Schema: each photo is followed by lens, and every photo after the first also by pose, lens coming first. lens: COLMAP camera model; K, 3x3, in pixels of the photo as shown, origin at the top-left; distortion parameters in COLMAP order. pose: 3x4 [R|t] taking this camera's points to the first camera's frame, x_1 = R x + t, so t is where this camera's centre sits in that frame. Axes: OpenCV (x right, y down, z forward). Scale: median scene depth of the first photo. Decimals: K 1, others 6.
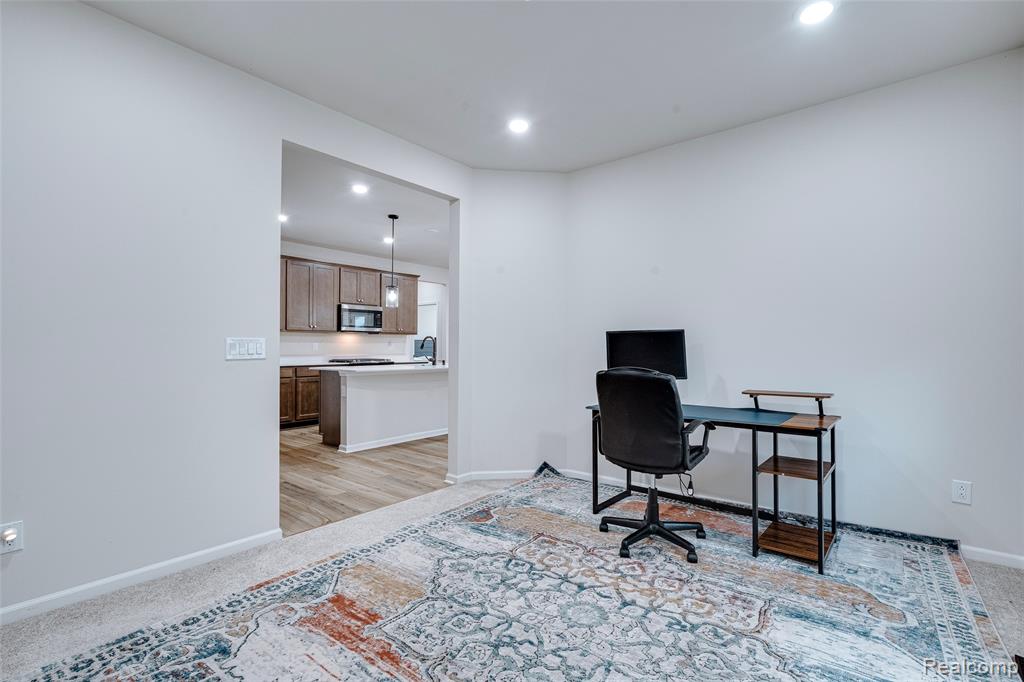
lens RADIAL K [[469.1, 0, 513.5], [0, 469.1, 342.6], [0, 0, 1]] dist [-0.011153, 0.002848]
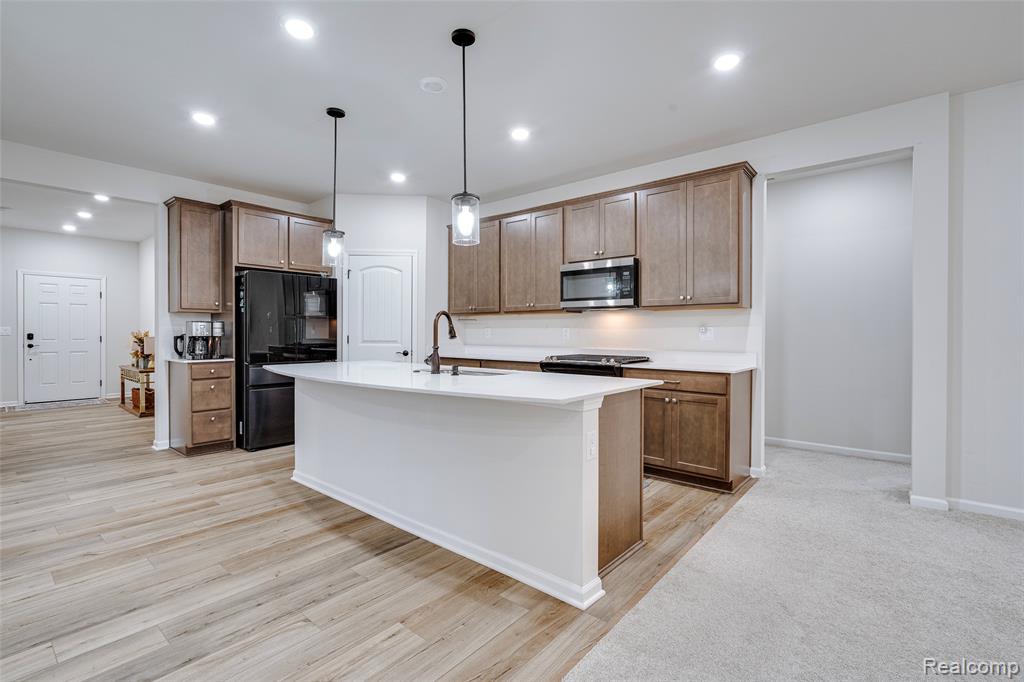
lens RADIAL K [[469.1, 0, 506.9], [0, 469.1, 333.7], [0, 0, 1]] dist [-0.011153, 0.002848]
pose [[-0.026991, 0.002436, -0.999633, 0.239038], [0.007688, 0.999968, 0.002229, 0.005750], [0.999606, -0.007625, -0.027009, 0.893408]]
